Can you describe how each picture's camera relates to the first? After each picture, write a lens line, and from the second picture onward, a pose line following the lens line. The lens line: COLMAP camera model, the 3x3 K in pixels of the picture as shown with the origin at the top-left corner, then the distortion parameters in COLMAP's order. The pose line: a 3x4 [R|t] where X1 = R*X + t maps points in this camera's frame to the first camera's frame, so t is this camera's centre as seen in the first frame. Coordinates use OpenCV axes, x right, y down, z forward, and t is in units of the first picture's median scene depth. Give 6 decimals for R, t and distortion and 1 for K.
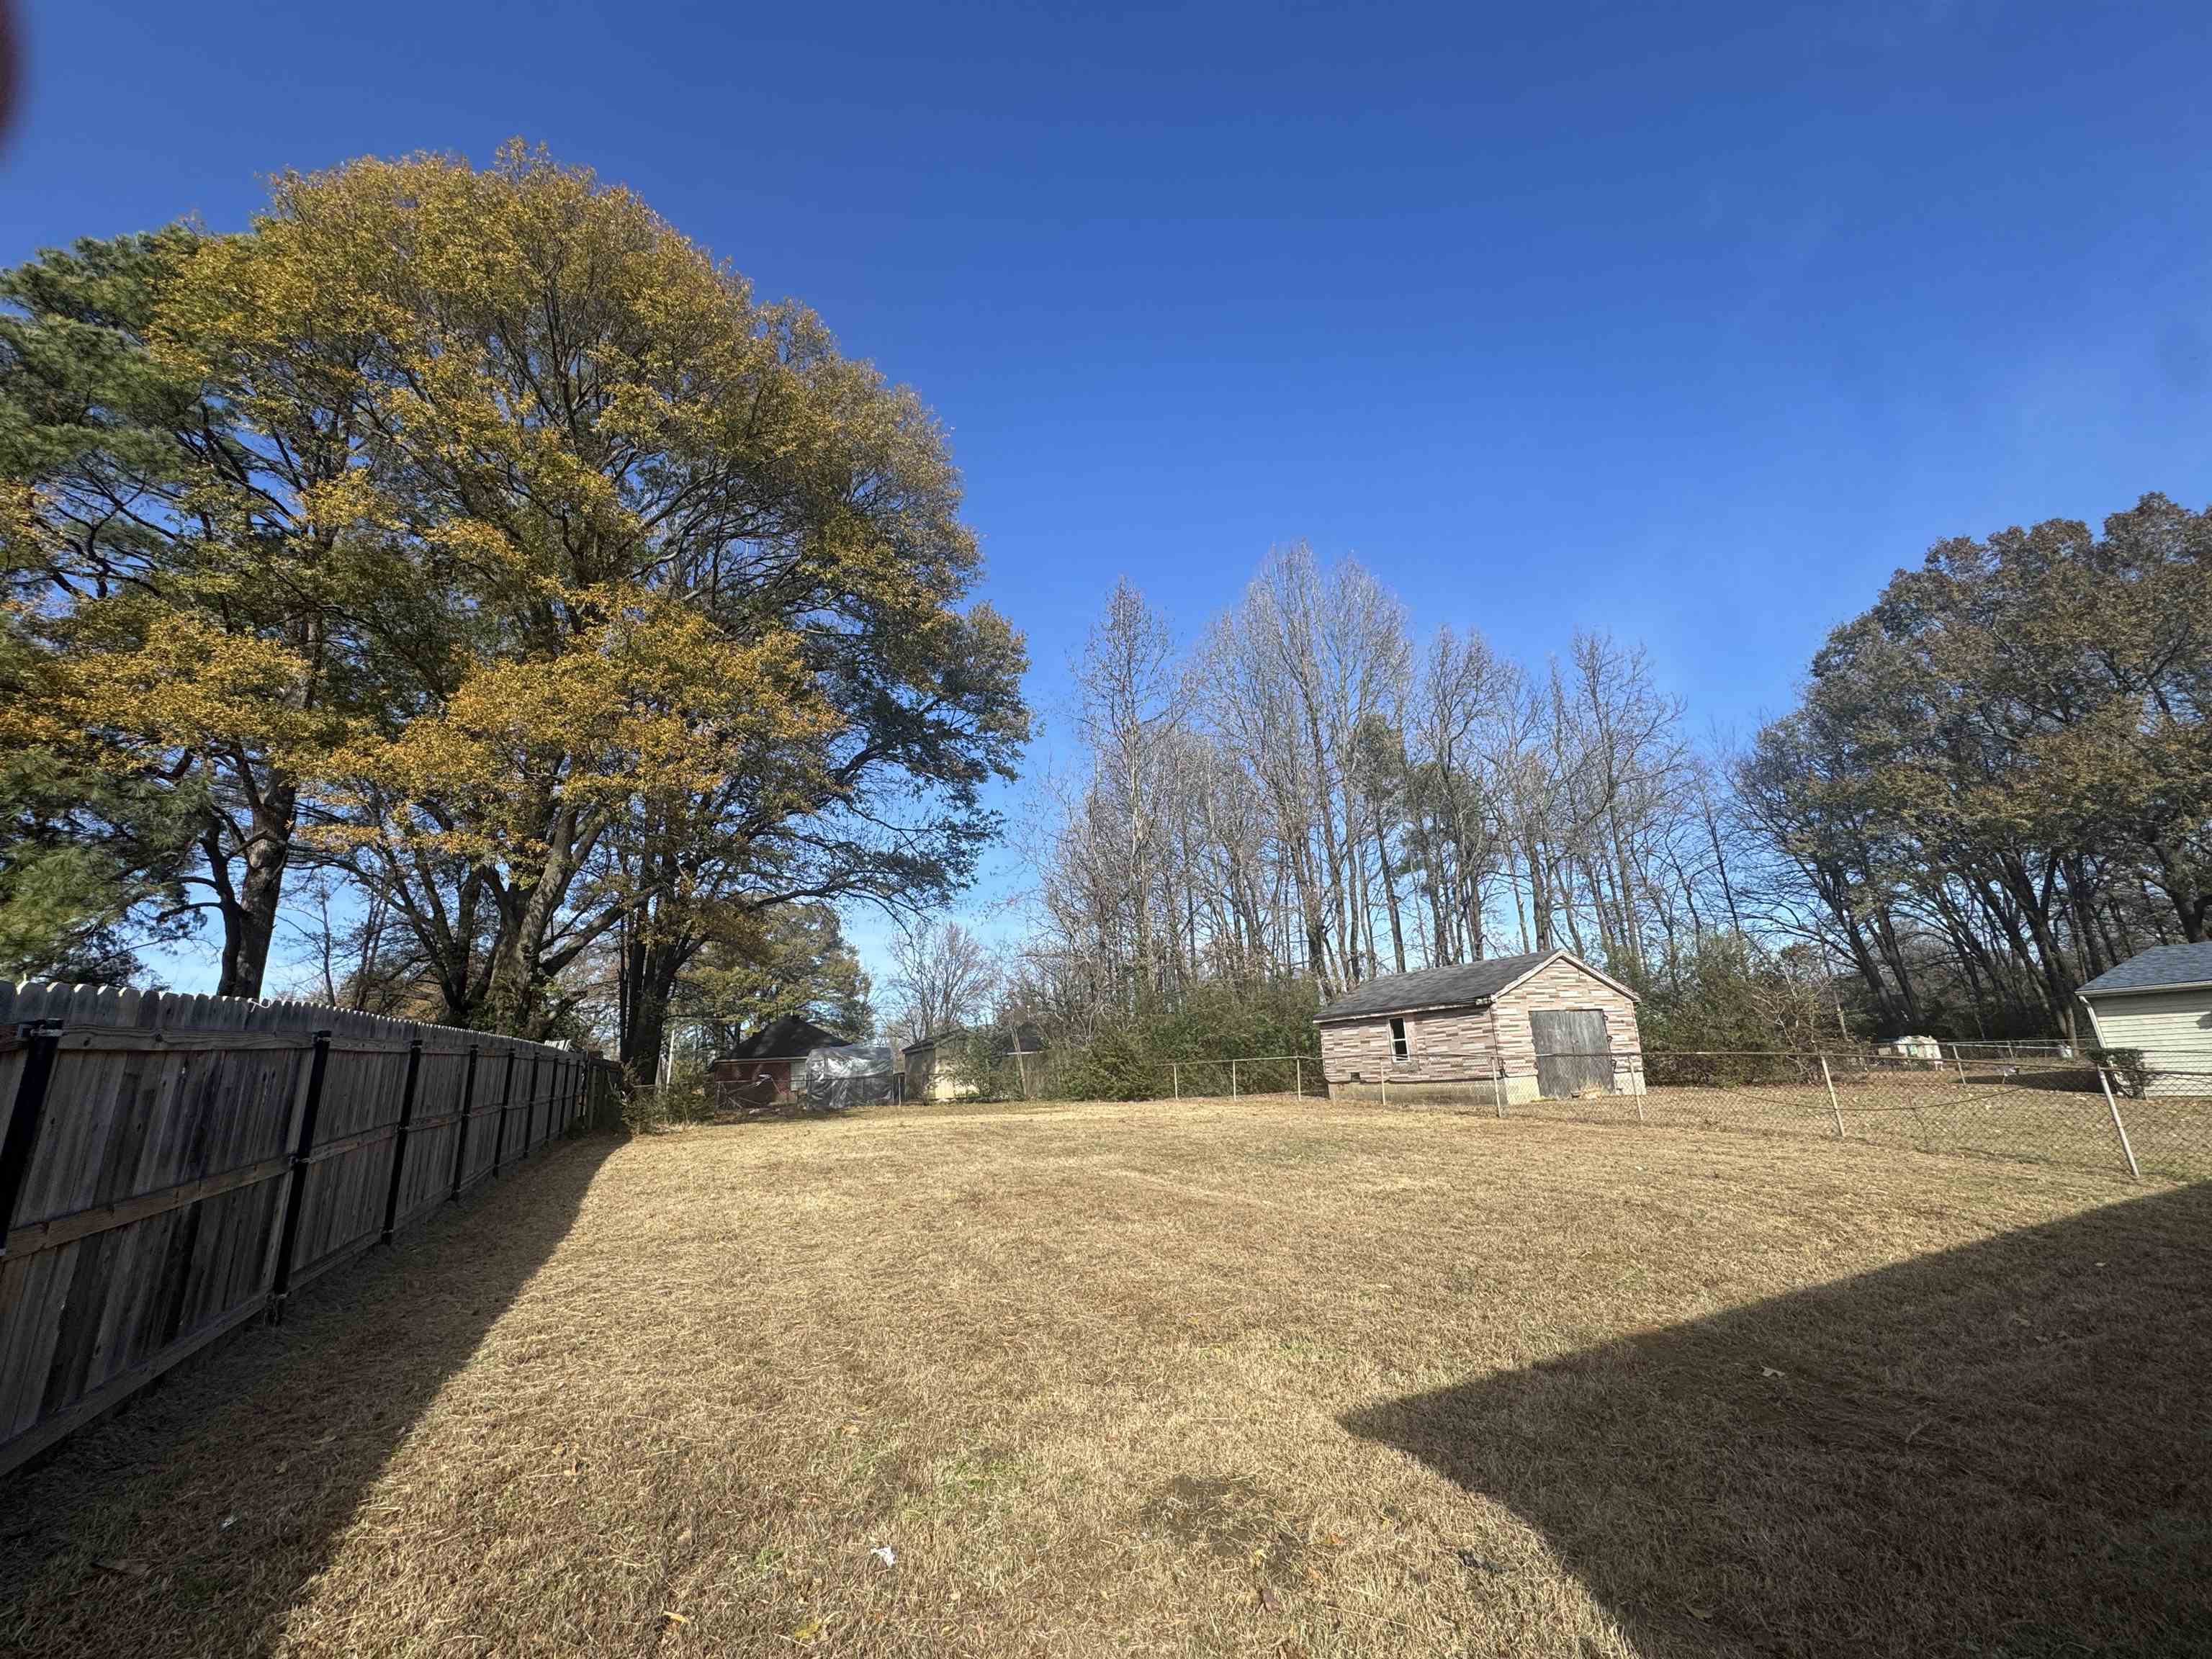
lens RADIAL K [[880.4, 0, 1093.3], [0, 880.4, 828.4], [0, 0, 1]] dist [-0.003841, -0.000048]
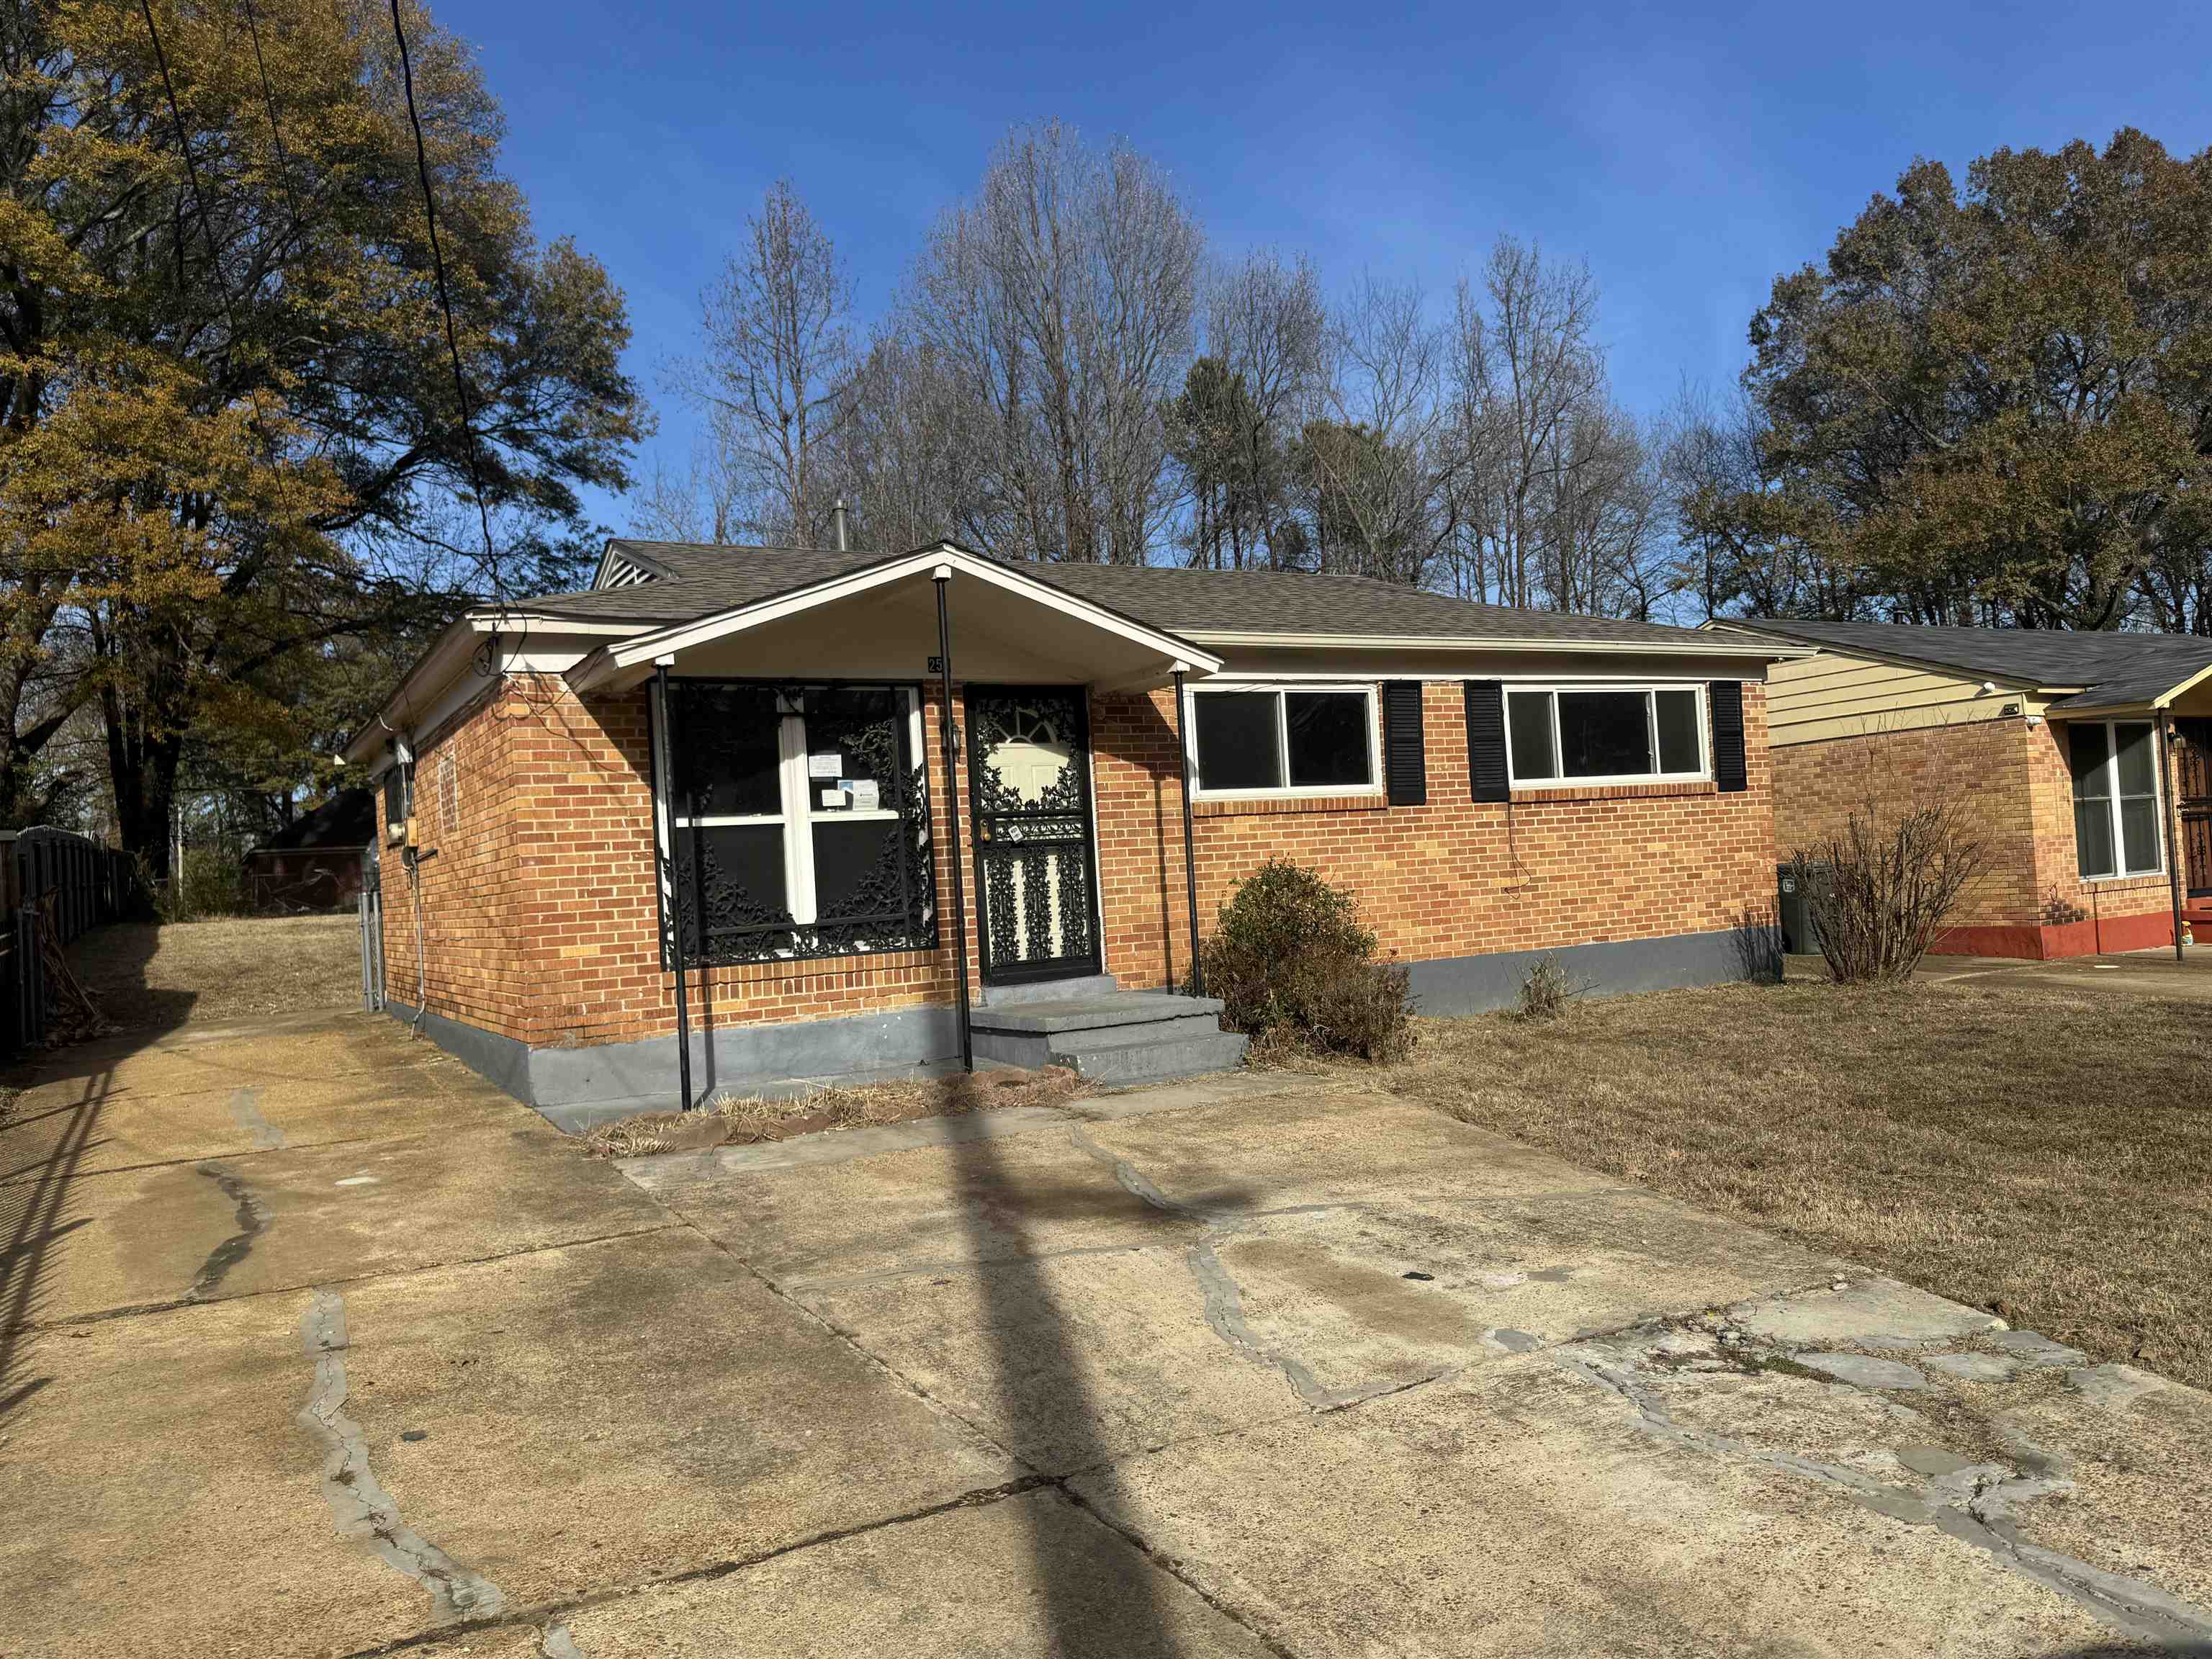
lens RADIAL K [[1624.6, 0, 1114.3], [0, 1624.6, 849.0], [0, 0, 1]] dist [0.068010, -0.059664]
pose [[0.996420, 0.001913, 0.084515, 0.207407], [-0.023215, 0.967503, 0.251792, -0.117518], [-0.081287, -0.252852, 0.964084, -0.458389]]
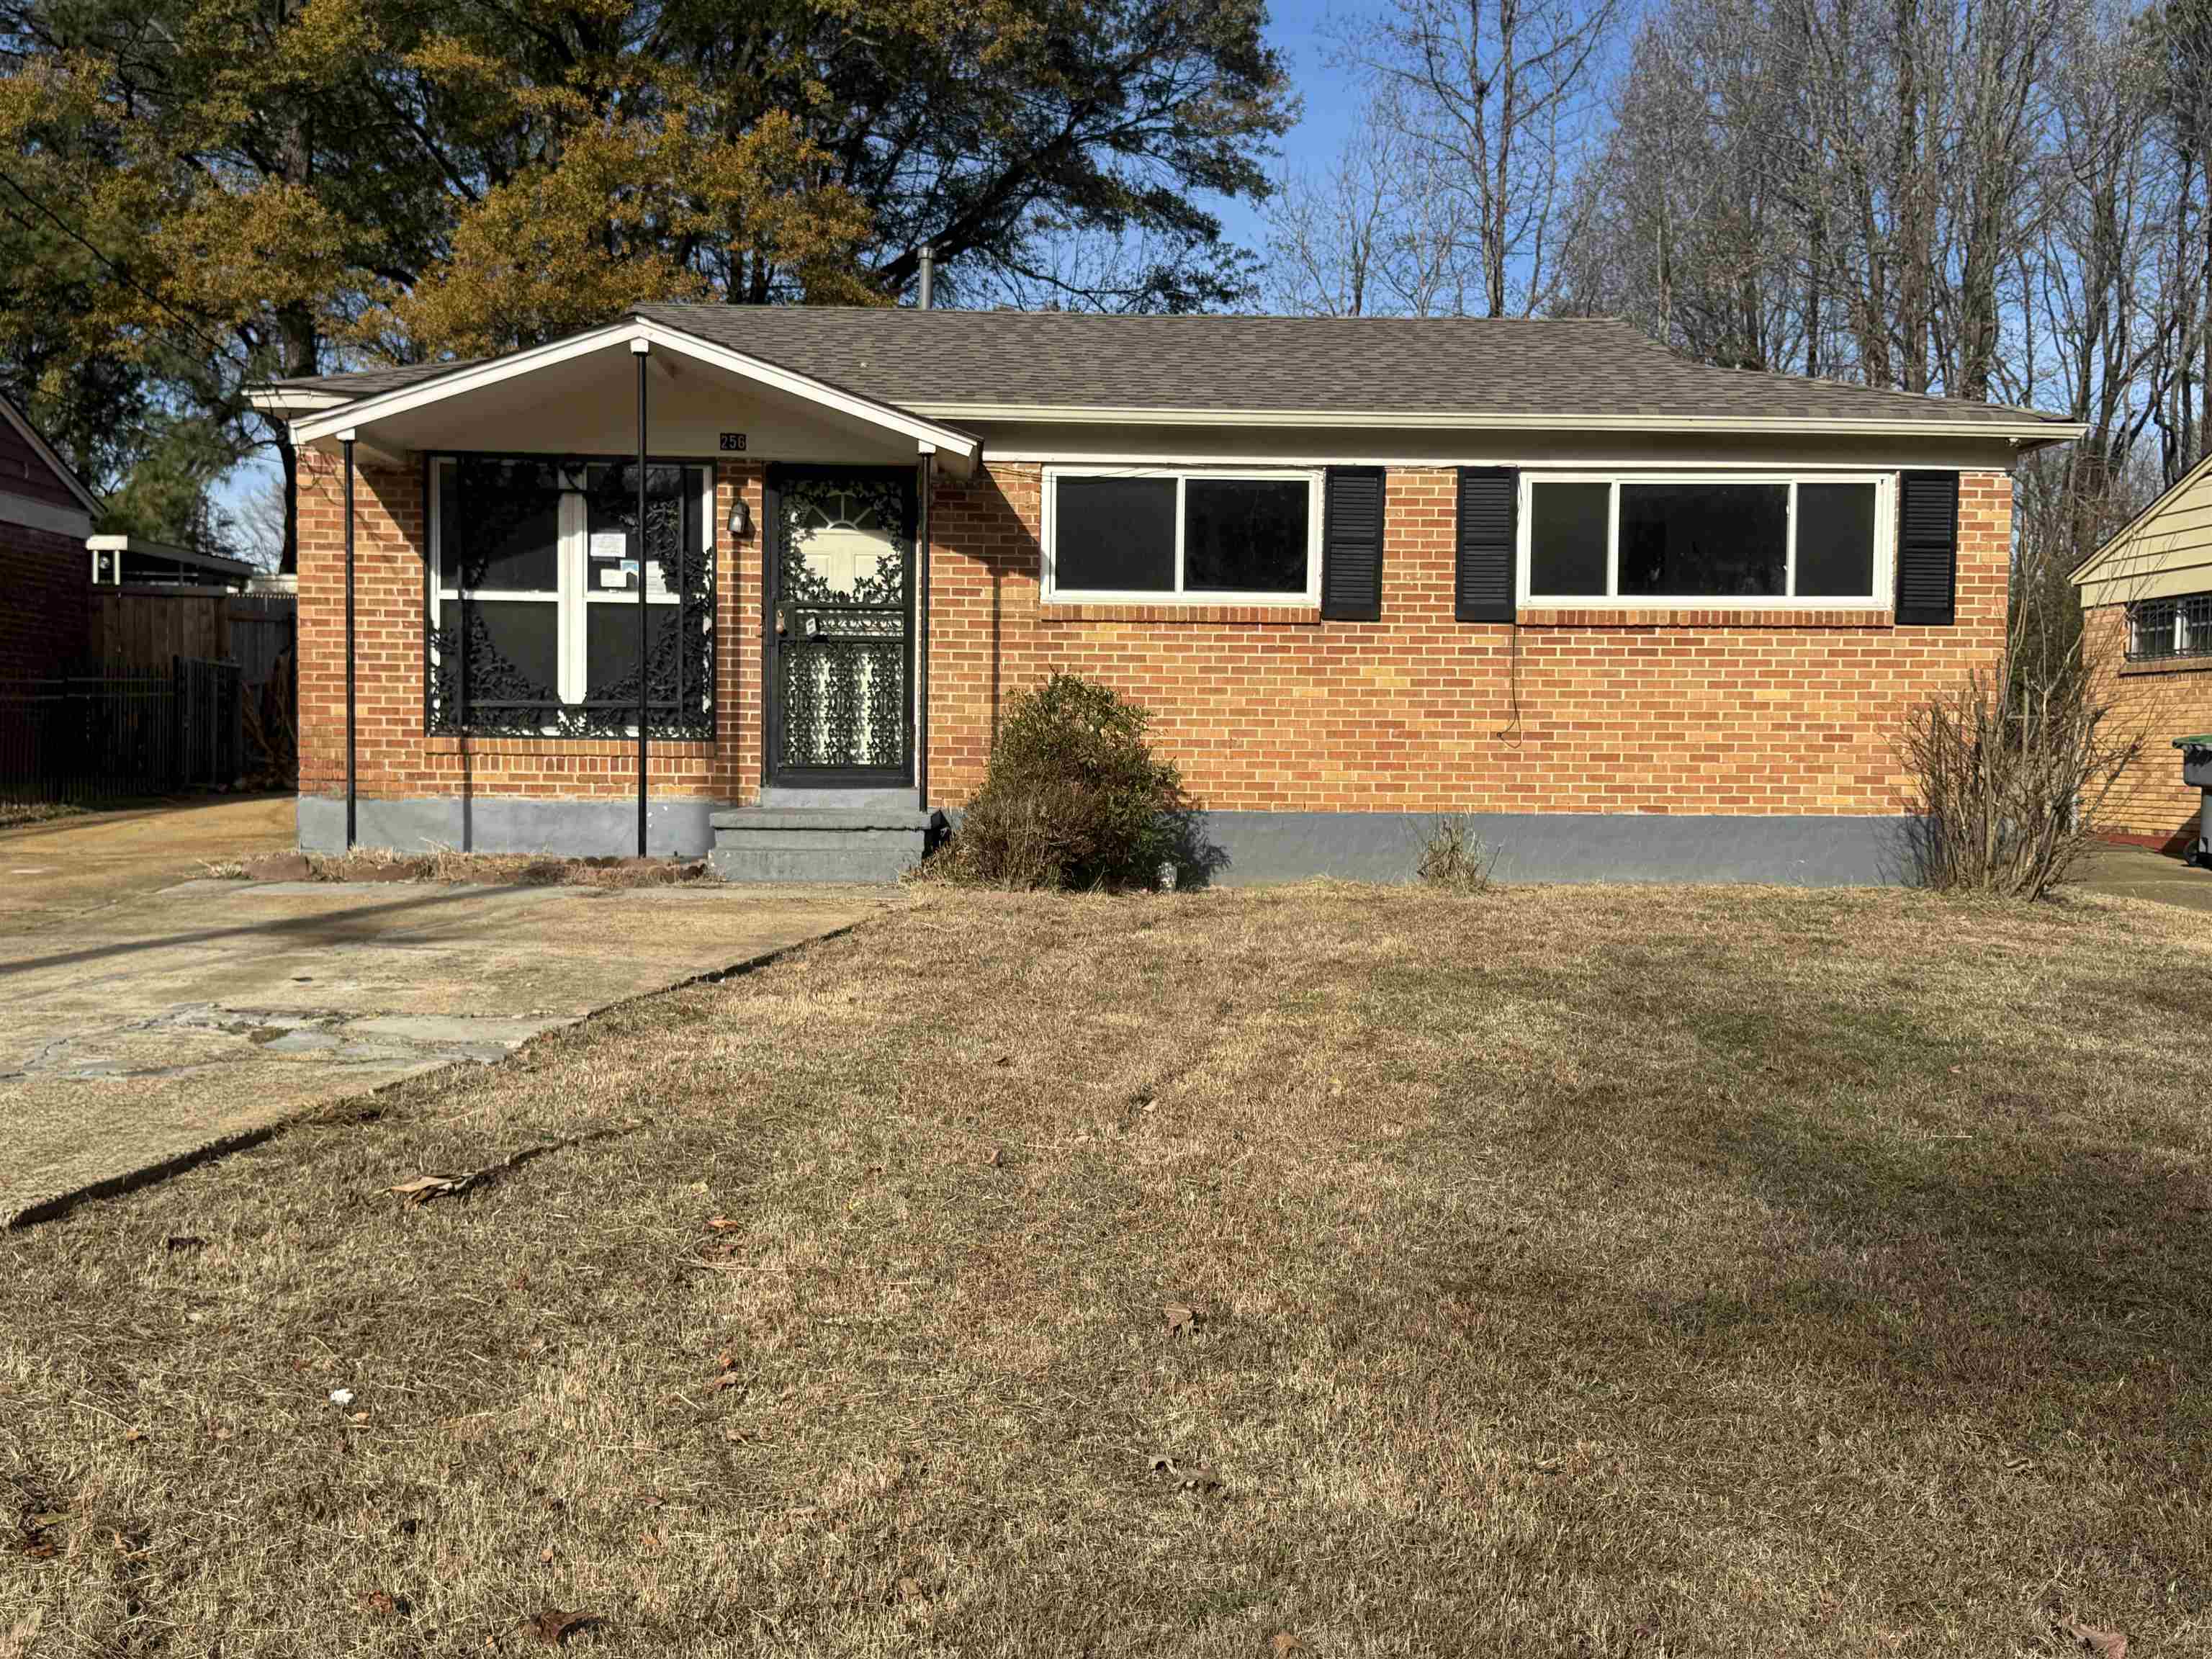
lens RADIAL K [[2297.9, 0, 1095.3], [0, 2297.9, 867.3], [0, 0, 1]] dist [0.099473, 0.000000]
pose [[0.922025, 0.090124, -0.376493, 0.417400], [0.038433, 0.946410, 0.320672, -0.130805], [0.385217, -0.310137, 0.869151, -0.507427]]
